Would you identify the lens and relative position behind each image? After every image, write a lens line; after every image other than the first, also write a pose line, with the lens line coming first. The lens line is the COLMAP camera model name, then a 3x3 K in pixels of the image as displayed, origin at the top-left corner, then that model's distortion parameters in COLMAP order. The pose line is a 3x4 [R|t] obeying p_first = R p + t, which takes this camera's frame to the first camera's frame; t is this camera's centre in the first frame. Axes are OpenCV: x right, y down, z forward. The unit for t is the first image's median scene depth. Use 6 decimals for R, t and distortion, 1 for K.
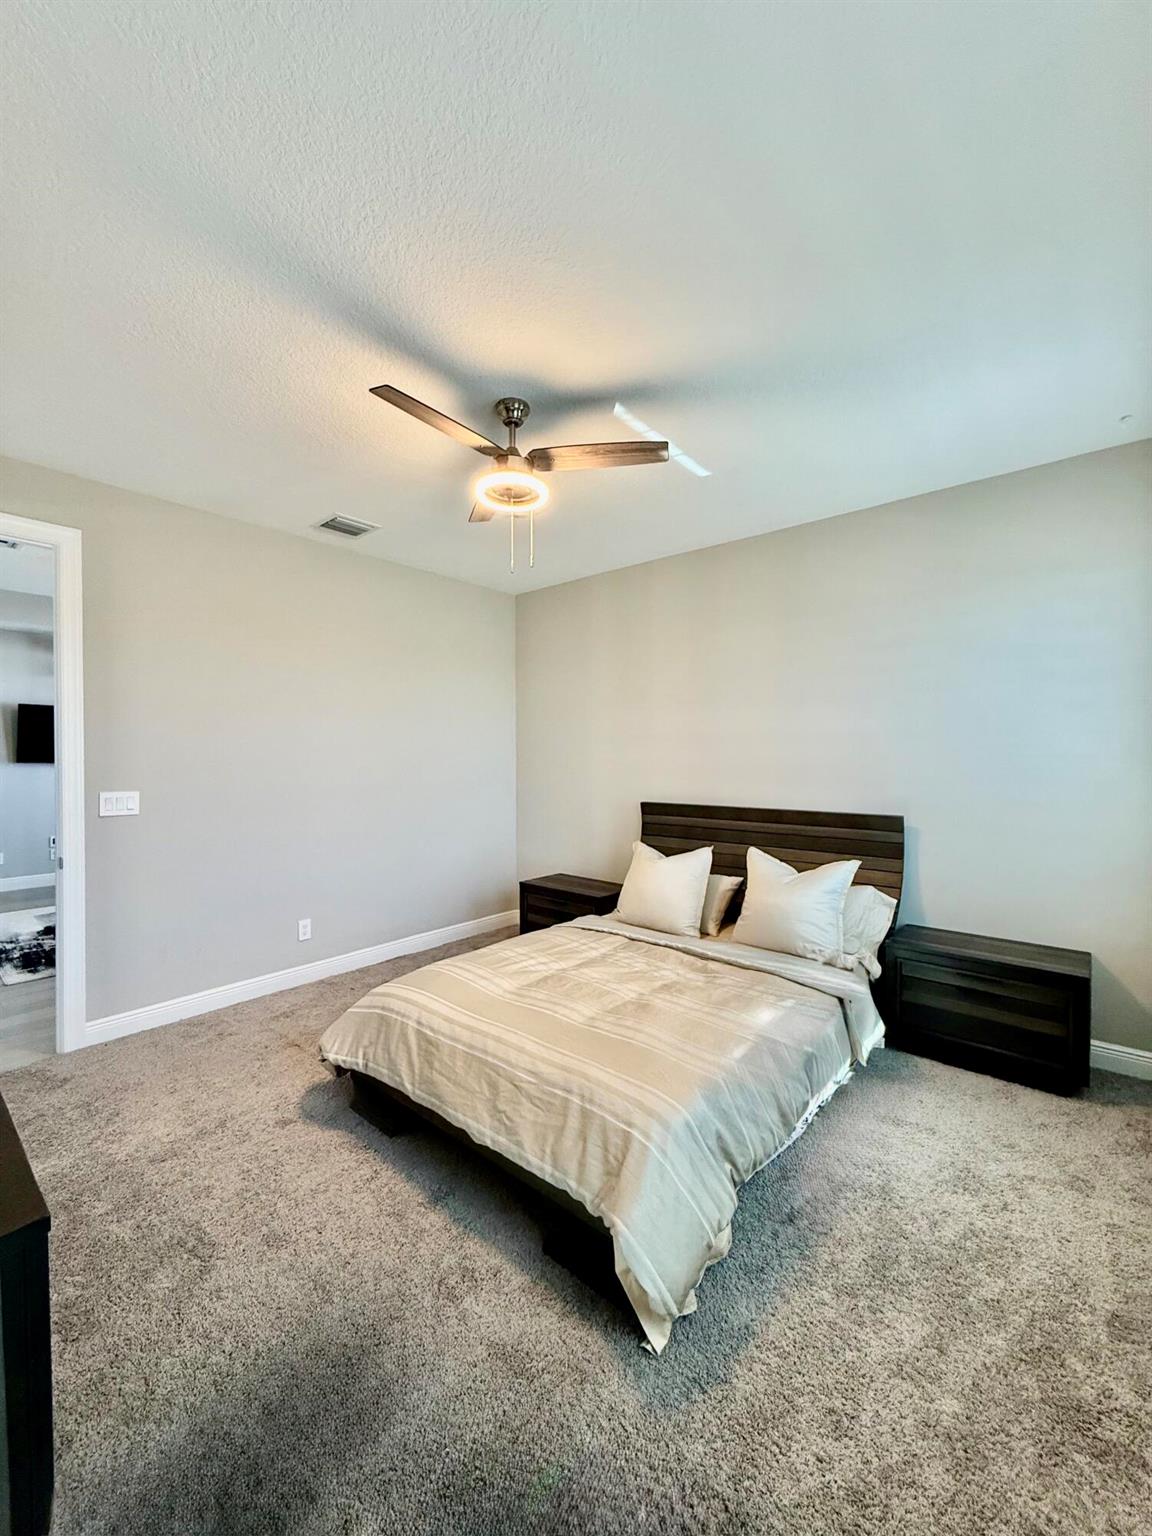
lens RADIAL K [[612.1, 0, 577.3], [0, 612.1, 760.4], [0, 0, 1]] dist [0.000022, 0.000207]
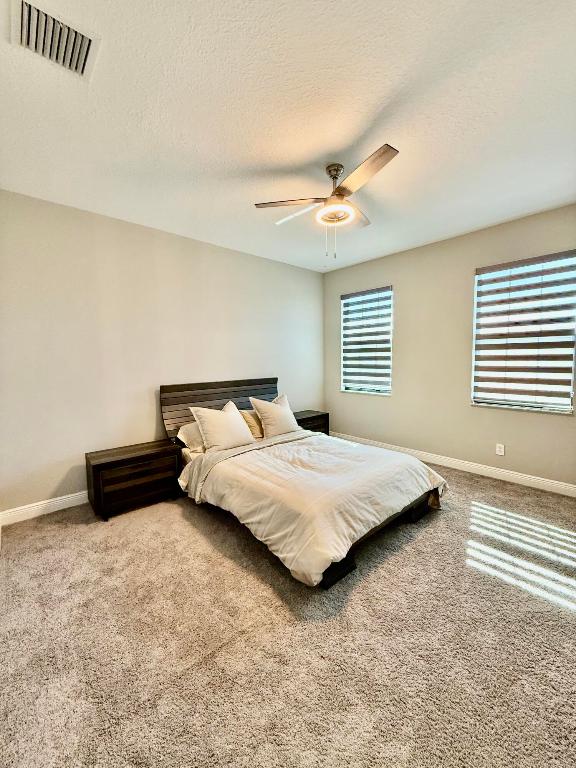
lens RADIAL K [[306.1, 0, 288.6], [0, 306.1, 380.2], [0, 0, 1]] dist [0.000022, 0.000207]
pose [[0.130829, -0.064640, 0.989295, -0.797940], [0.018543, 0.997857, 0.062747, 0.015083], [-0.991232, 0.010135, 0.131747, 0.737029]]
